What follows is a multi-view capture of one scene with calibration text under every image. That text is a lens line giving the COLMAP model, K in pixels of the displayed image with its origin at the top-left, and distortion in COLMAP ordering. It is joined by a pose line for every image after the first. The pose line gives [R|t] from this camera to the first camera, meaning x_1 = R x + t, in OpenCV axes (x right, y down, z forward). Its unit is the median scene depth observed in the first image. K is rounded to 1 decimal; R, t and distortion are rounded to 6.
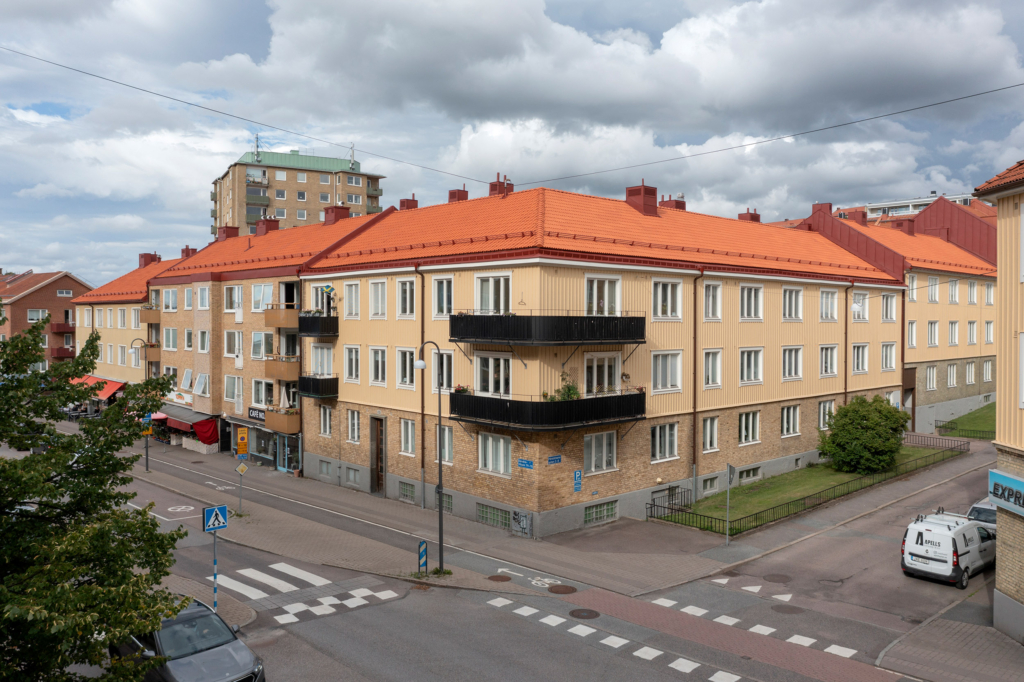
lens RADIAL K [[820.9, 0, 512.0], [0, 820.9, 341.0], [0, 0, 1]] dist [0.001441, 0.000545]
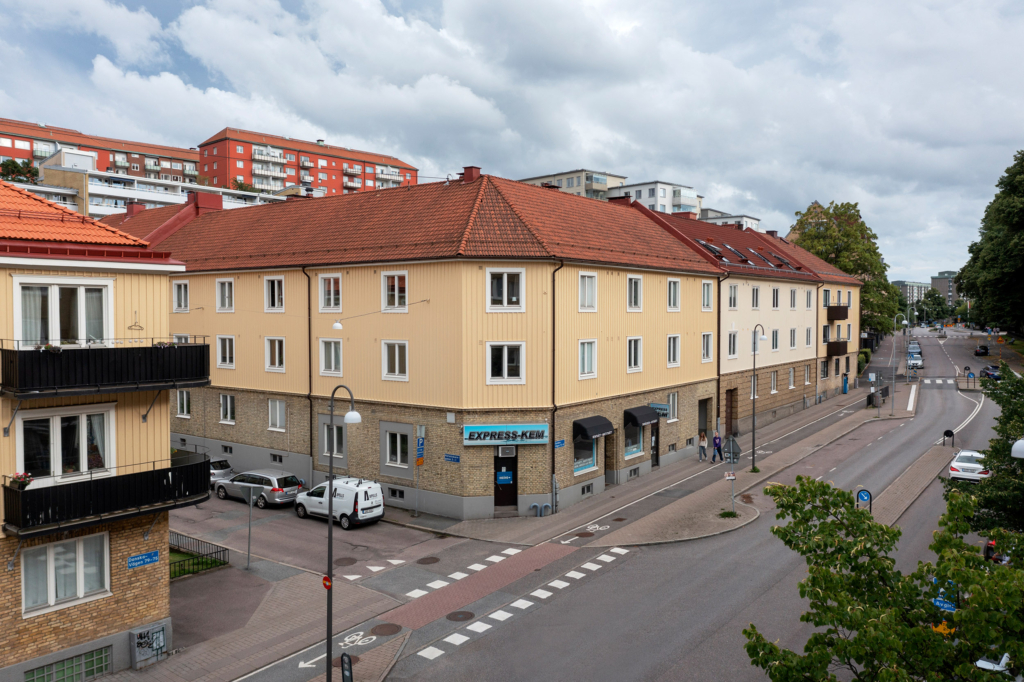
lens RADIAL K [[820.9, 0, 512.0], [0, 820.9, 341.0], [0, 0, 1]] dist [0.001441, 0.000545]
pose [[-0.190344, -0.037877, 0.980987, -0.916513], [0.022646, 0.998820, 0.042960, -0.073755], [-0.981456, 0.030392, -0.189261, 1.050600]]
